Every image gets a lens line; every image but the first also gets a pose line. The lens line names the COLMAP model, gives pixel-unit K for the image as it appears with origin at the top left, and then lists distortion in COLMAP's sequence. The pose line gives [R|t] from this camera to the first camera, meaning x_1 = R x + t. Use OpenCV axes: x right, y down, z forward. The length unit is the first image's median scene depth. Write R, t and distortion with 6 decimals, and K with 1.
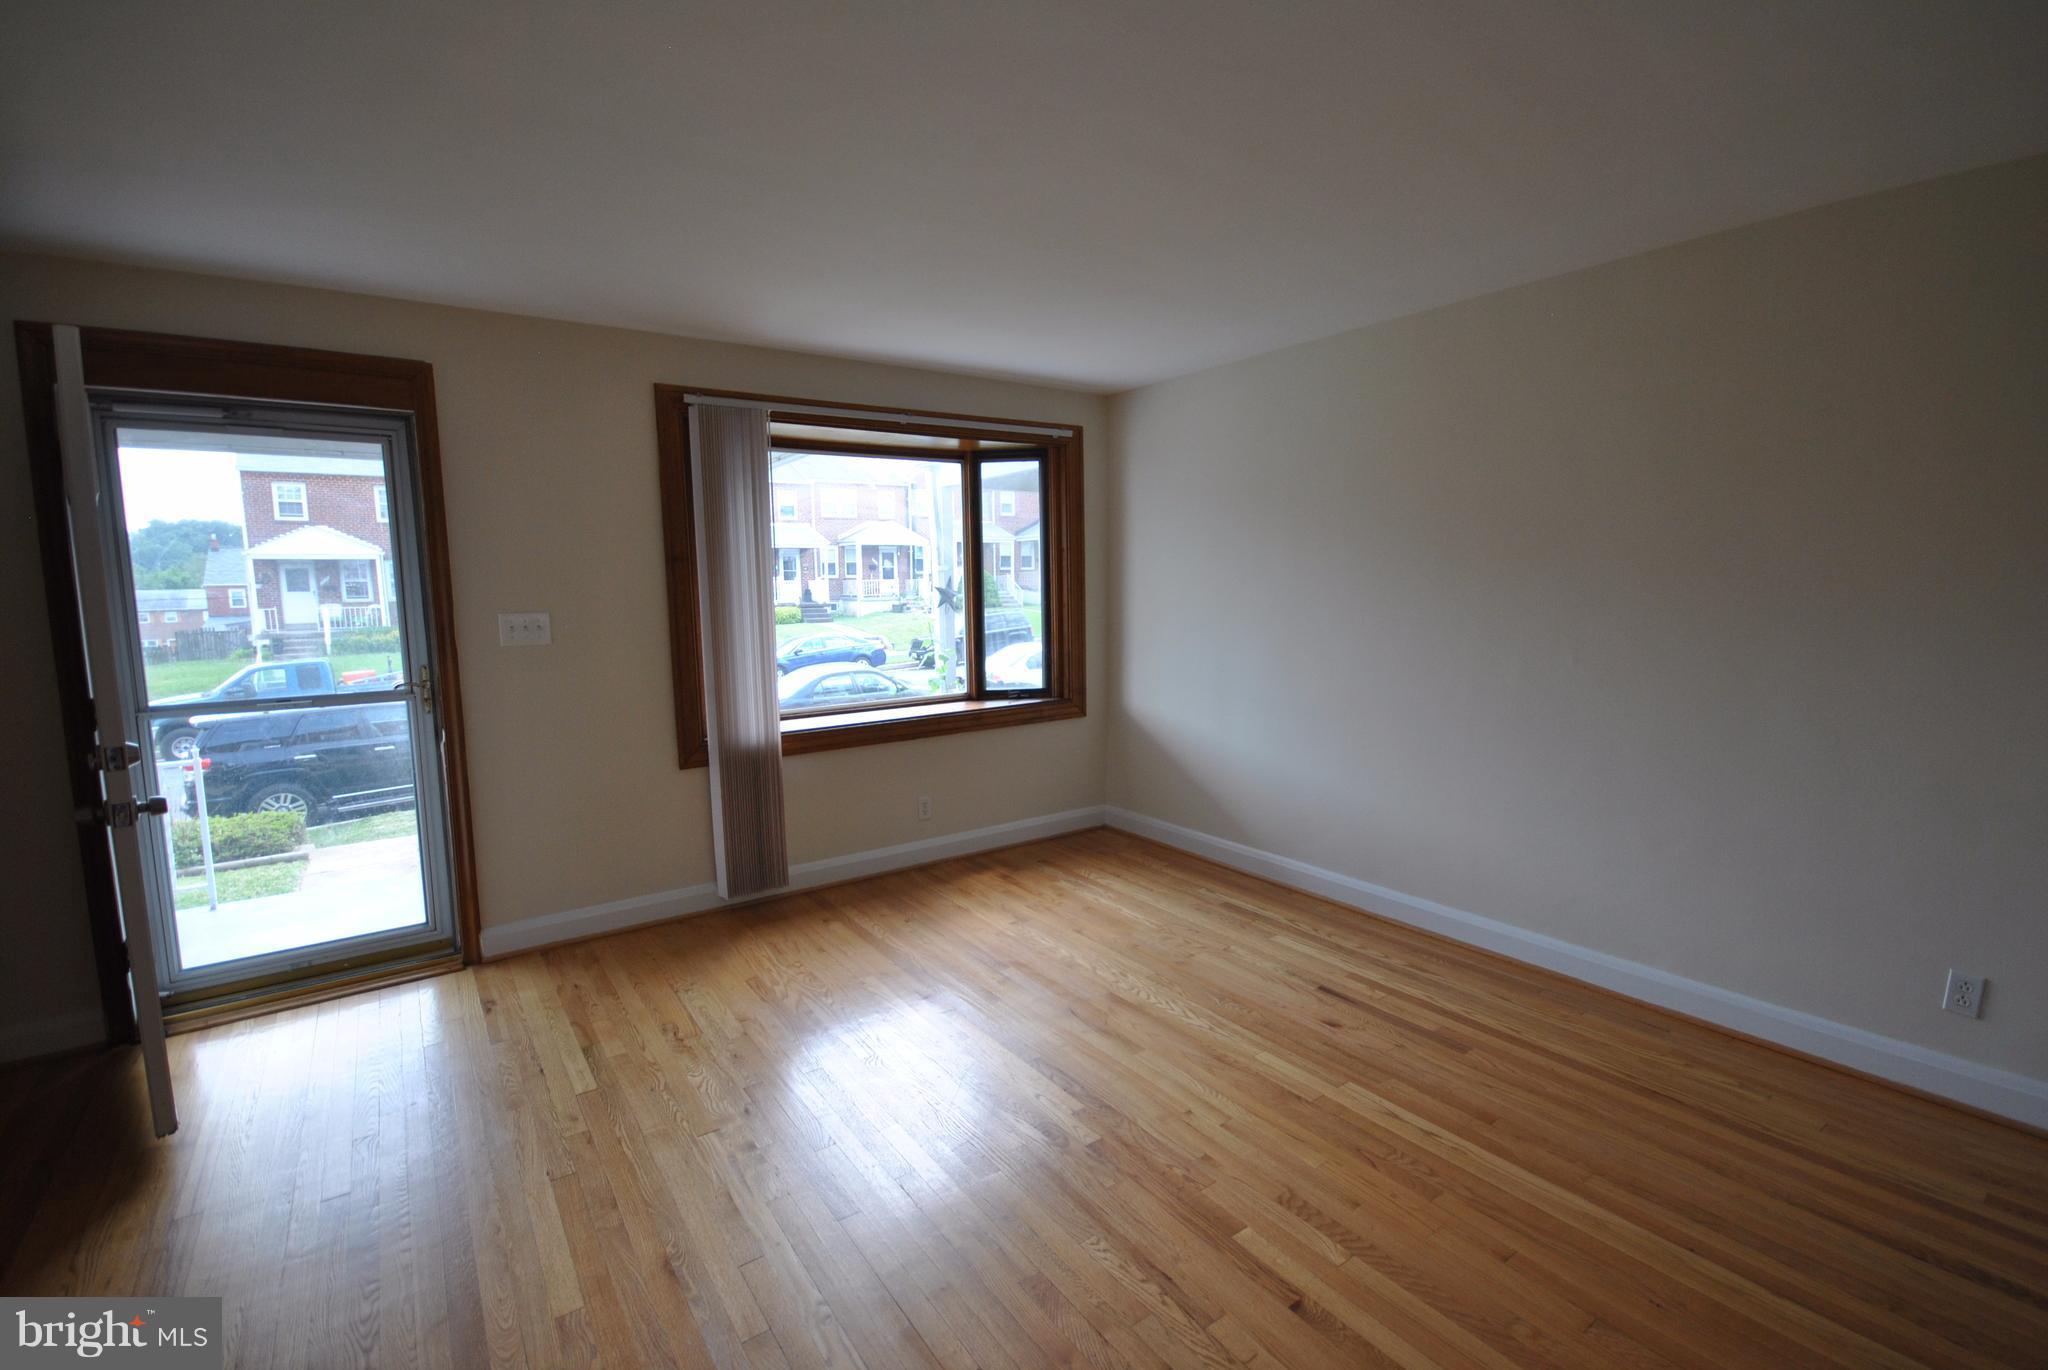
lens RADIAL K [[901.8, 0, 1032.5], [0, 901.8, 684.3], [0, 0, 1]] dist [-0.000405, -0.000187]
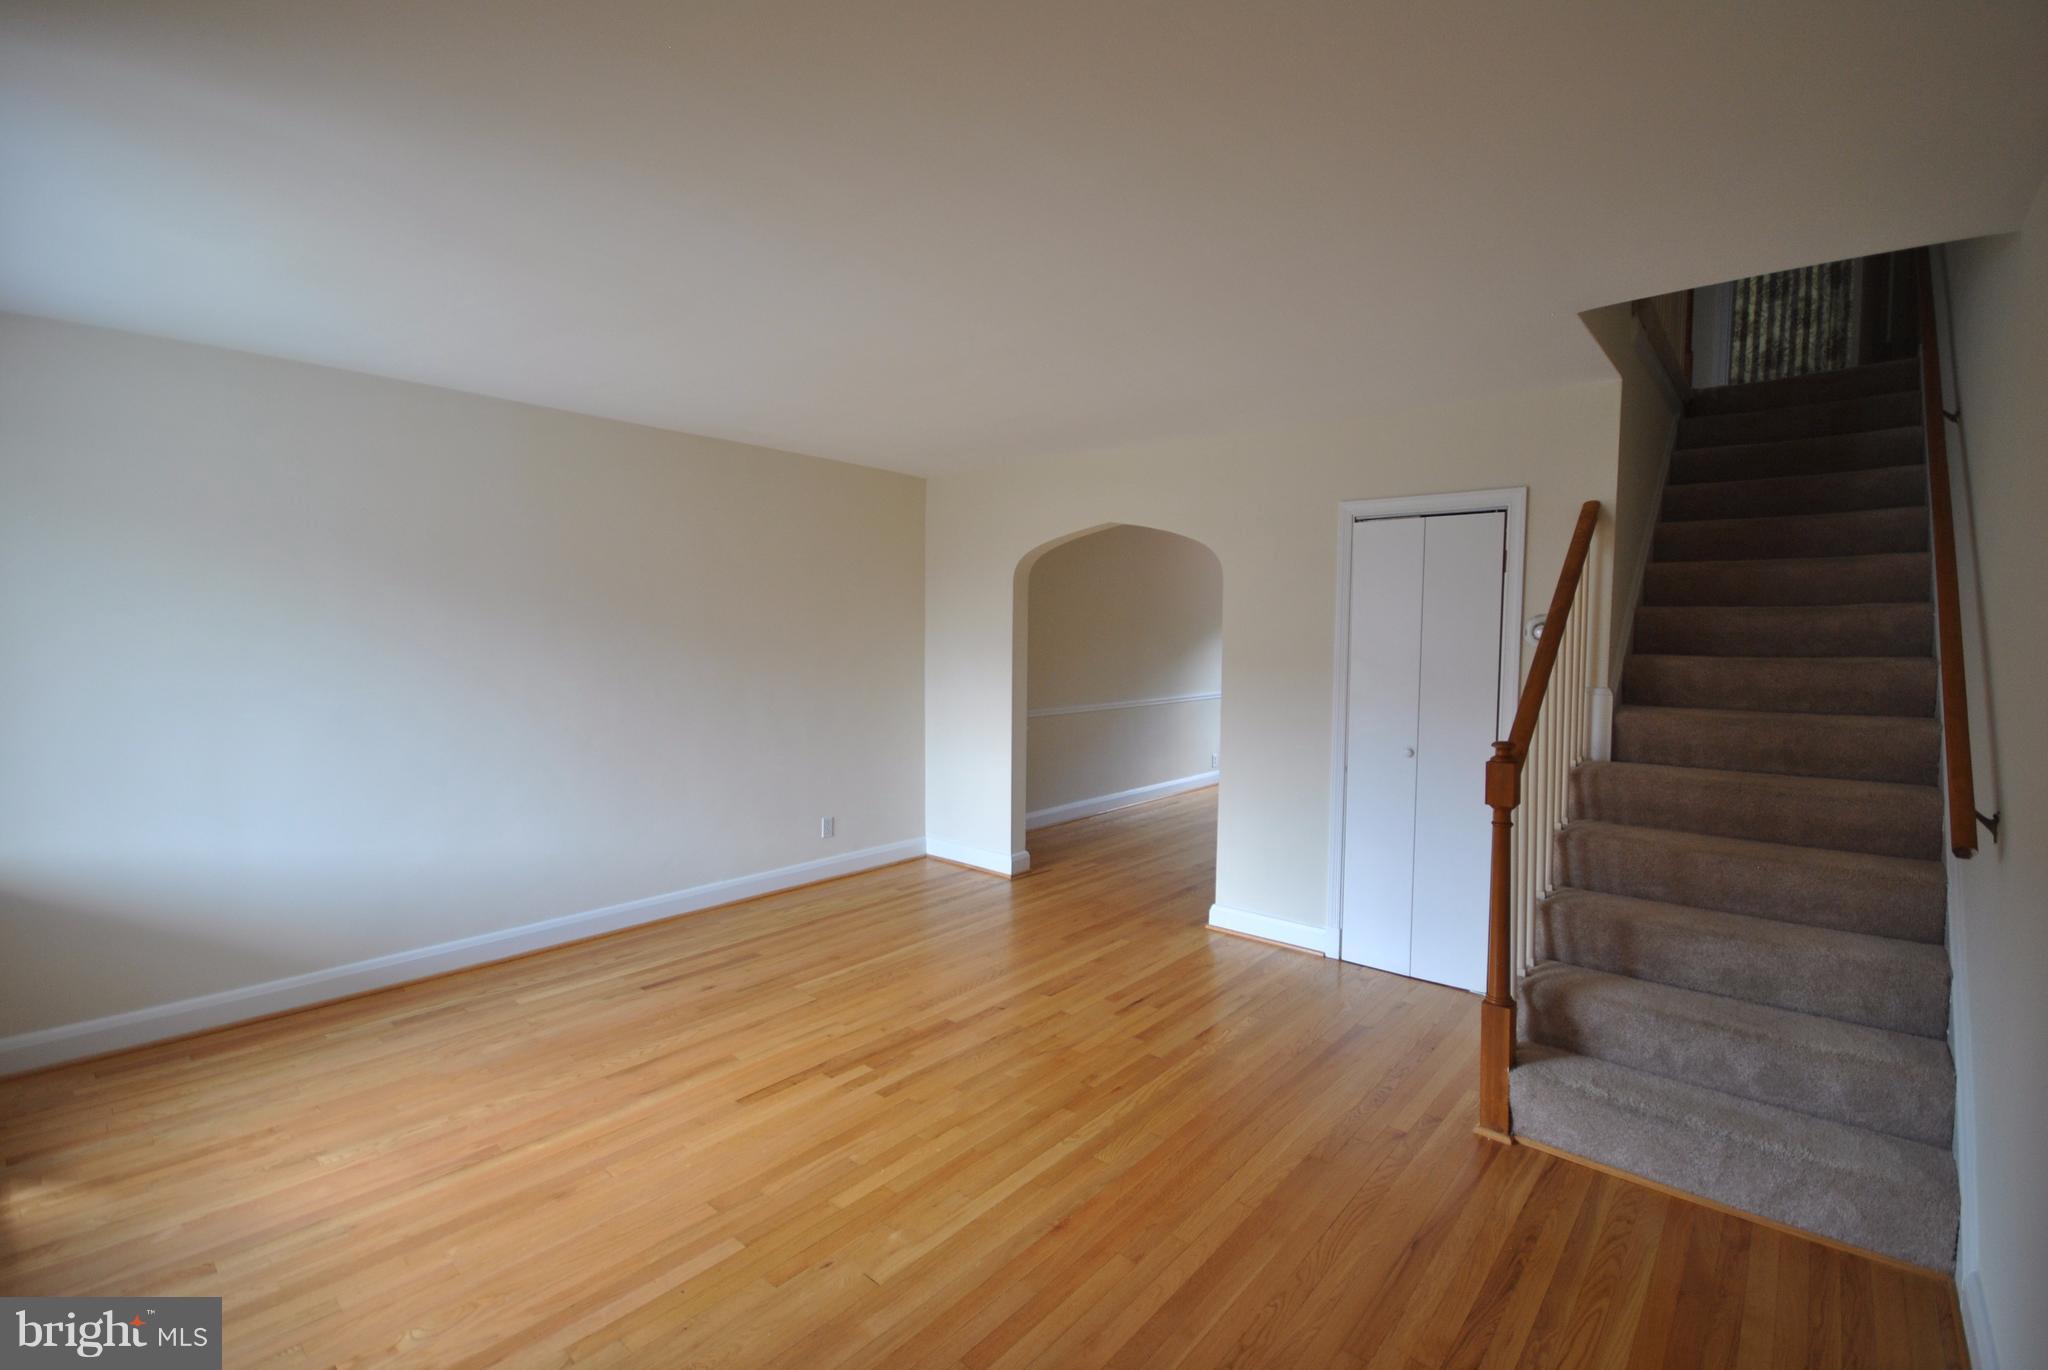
lens RADIAL K [[901.8, 0, 1032.5], [0, 901.8, 684.3], [0, 0, 1]] dist [-0.000405, -0.000187]
pose [[-0.237996, -0.046250, 0.970164, -0.650527], [0.105865, 0.991679, 0.073246, -0.059580], [-0.965479, 0.120138, -0.231120, 0.530538]]
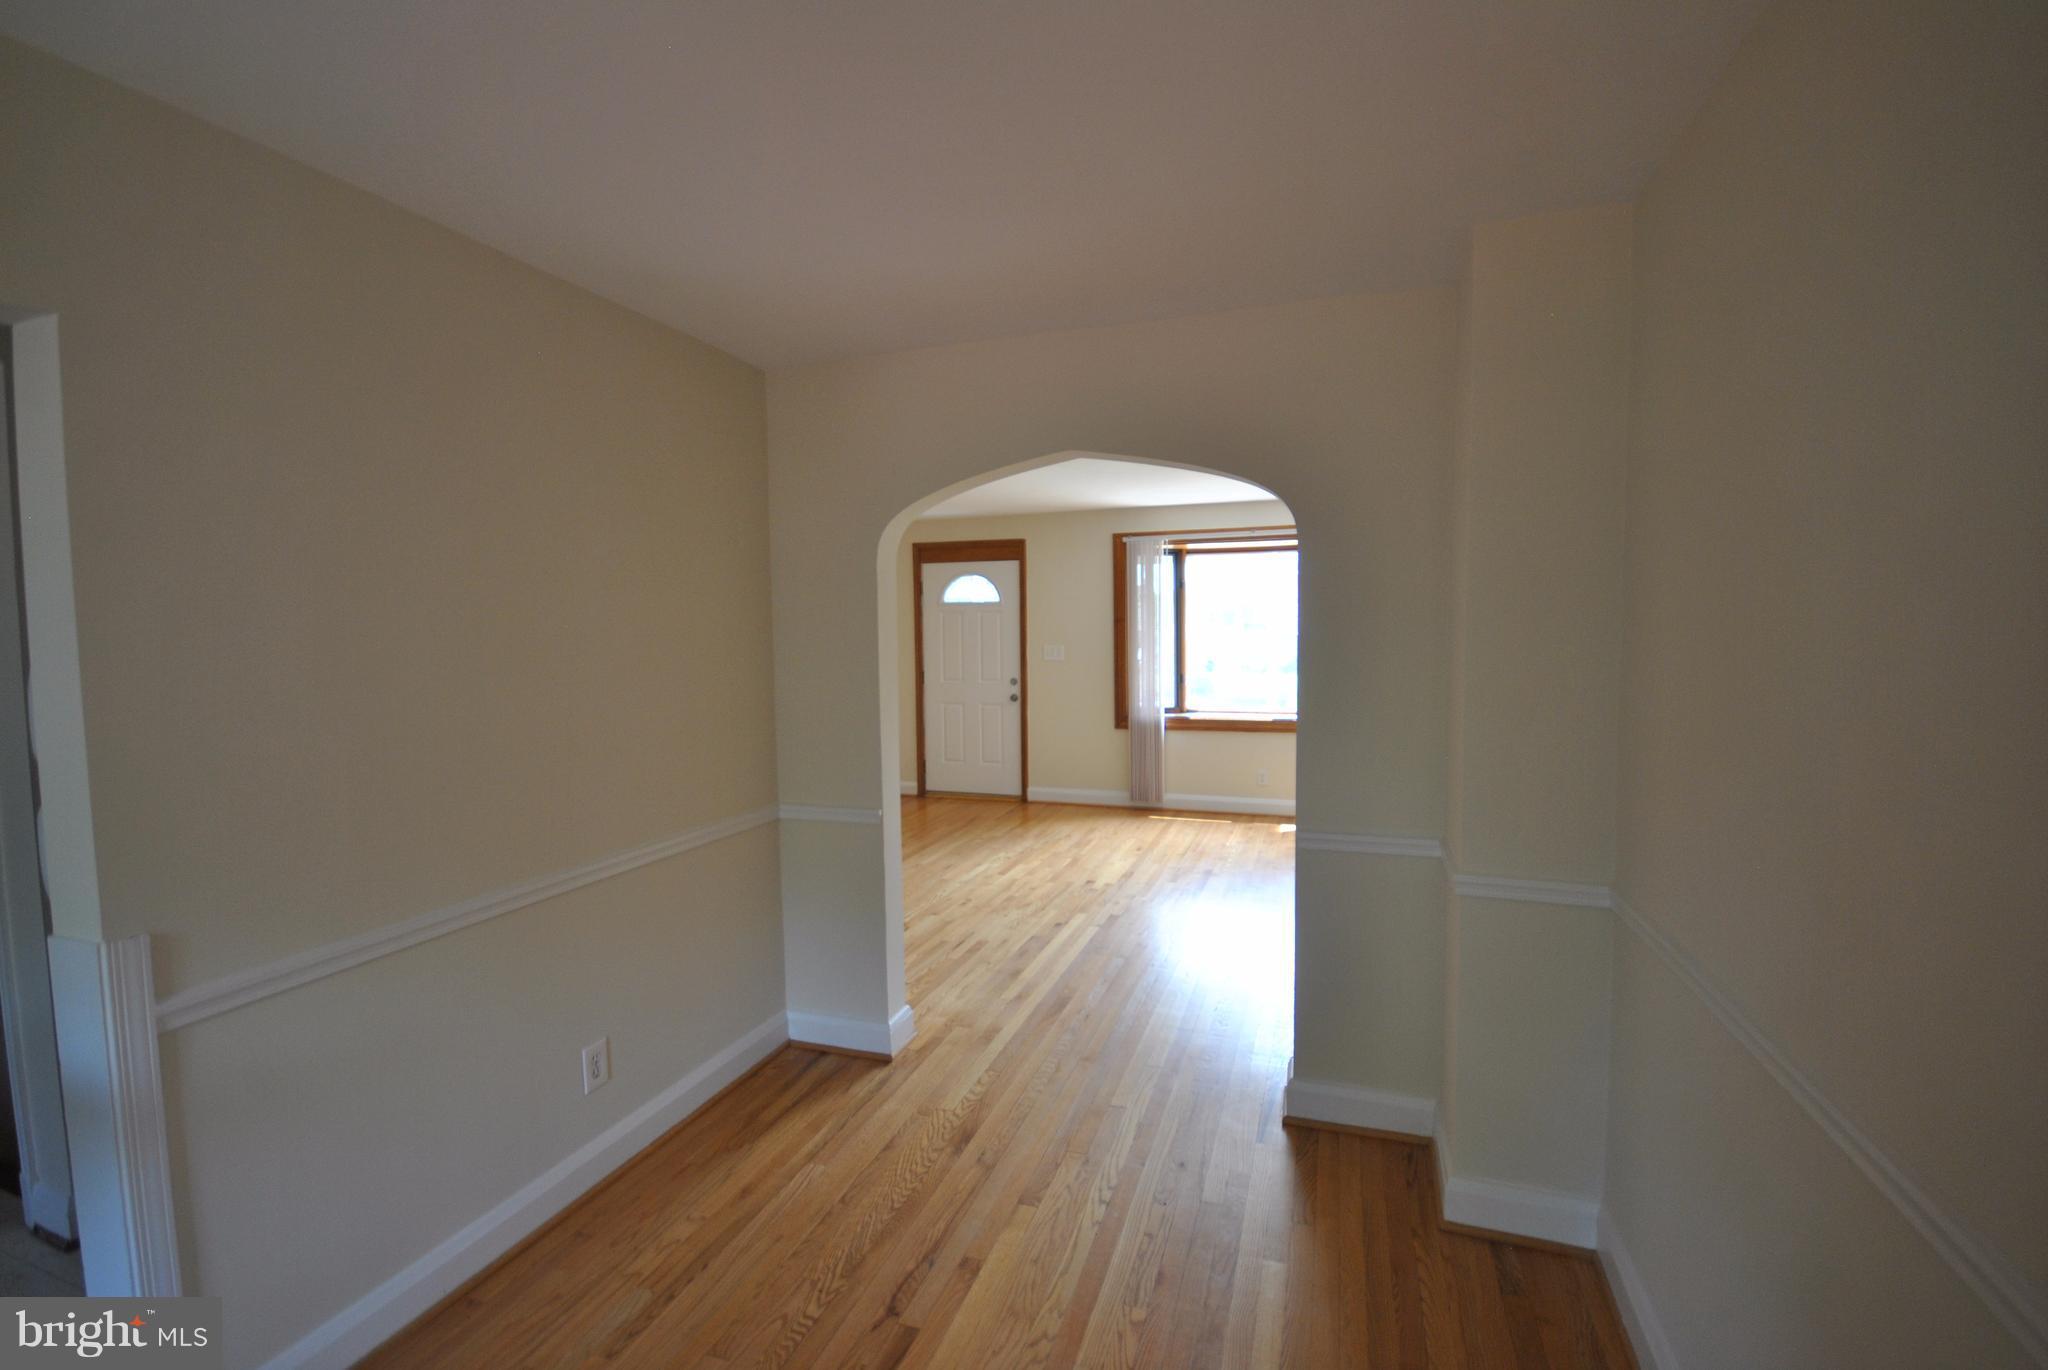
lens RADIAL K [[899.5, 0, 1024.0], [0, 899.5, 685.0], [0, 0, 1]] dist [0.015161, -0.014529]
pose [[0.573424, 0.062206, -0.816894, 0.923610], [-0.092404, 0.995661, 0.010955, -0.000936], [0.814031, 0.069202, 0.576684, -0.241473]]
